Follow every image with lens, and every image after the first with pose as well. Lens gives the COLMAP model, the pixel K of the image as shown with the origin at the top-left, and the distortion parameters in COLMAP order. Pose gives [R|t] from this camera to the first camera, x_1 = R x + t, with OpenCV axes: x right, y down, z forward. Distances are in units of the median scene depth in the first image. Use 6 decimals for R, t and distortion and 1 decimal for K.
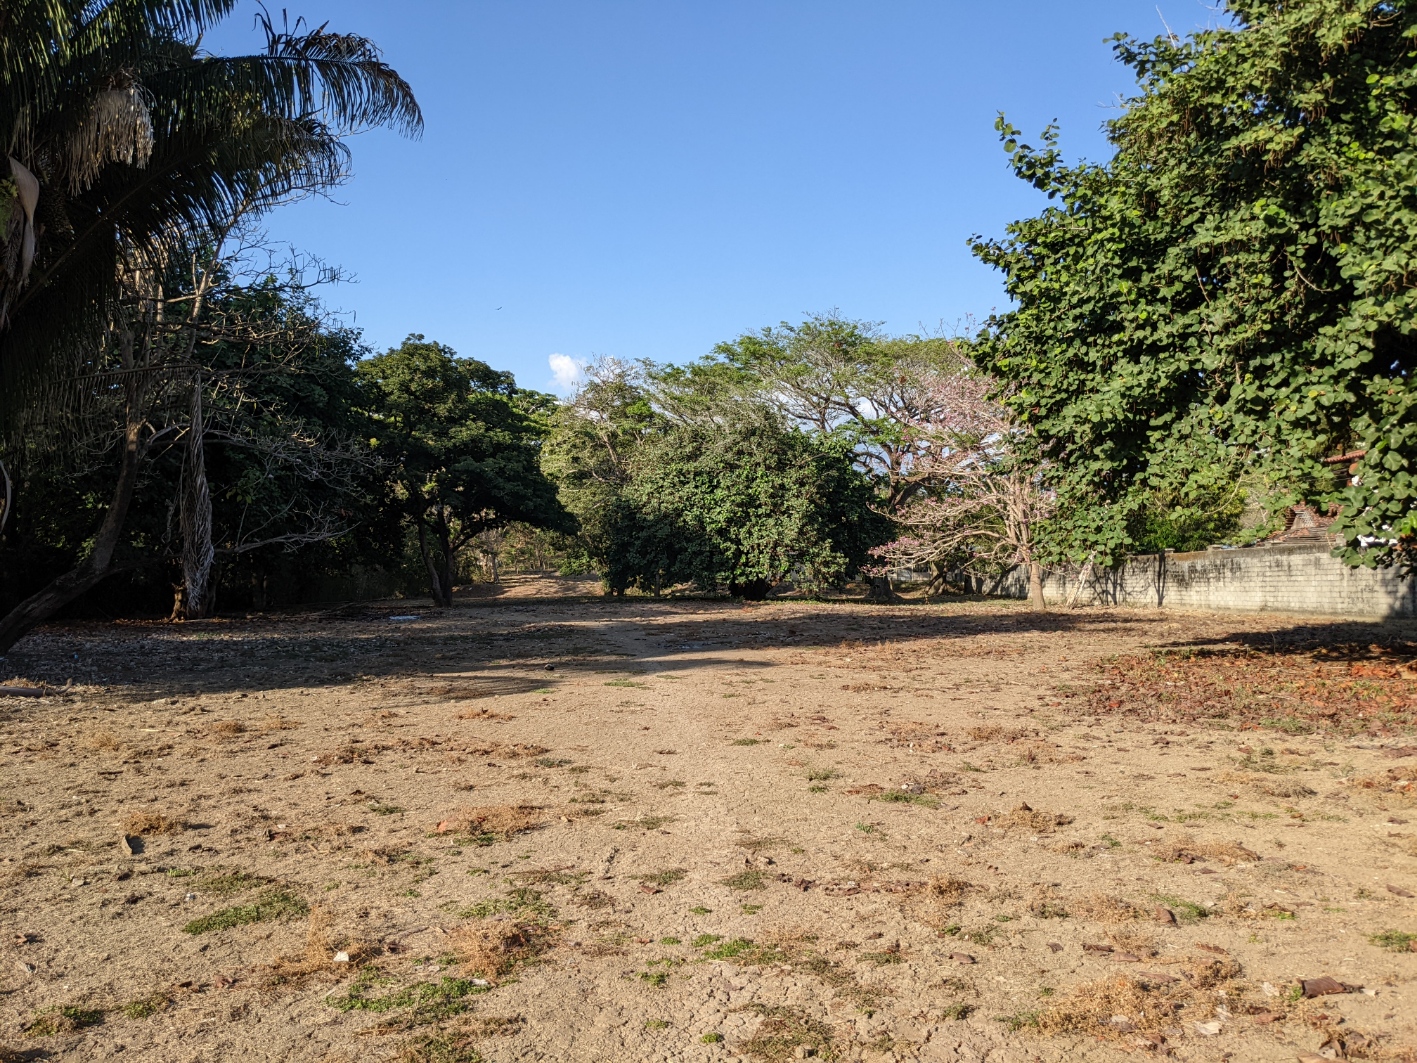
lens RADIAL K [[1116.5, 0, 705.5], [0, 1116.5, 531.6], [0, 0, 1]] dist [0.003167, -0.000700]
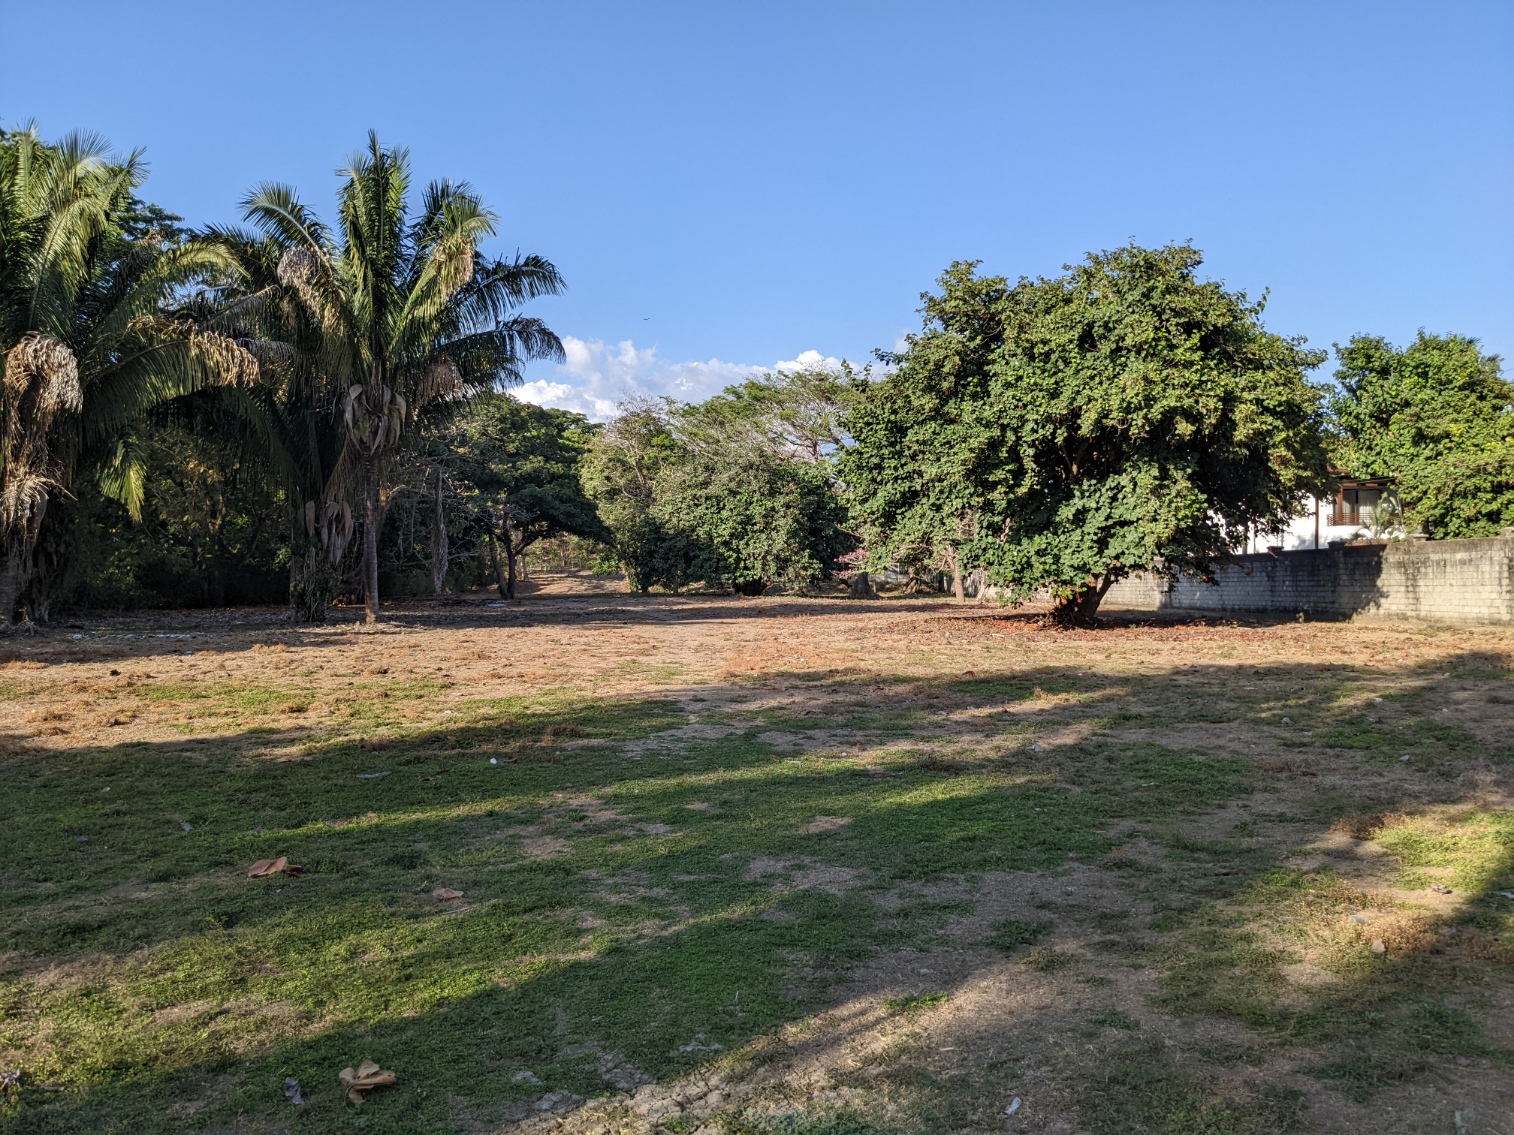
lens RADIAL K [[1192.9, 0, 761.8], [0, 1192.9, 566.4], [0, 0, 1]] dist [0.003167, -0.000700]
pose [[0.999529, 0.007143, 0.029845, 0.014747], [-0.008087, 0.999467, 0.031640, -0.016892], [-0.029603, -0.031866, 0.999054, -0.392595]]
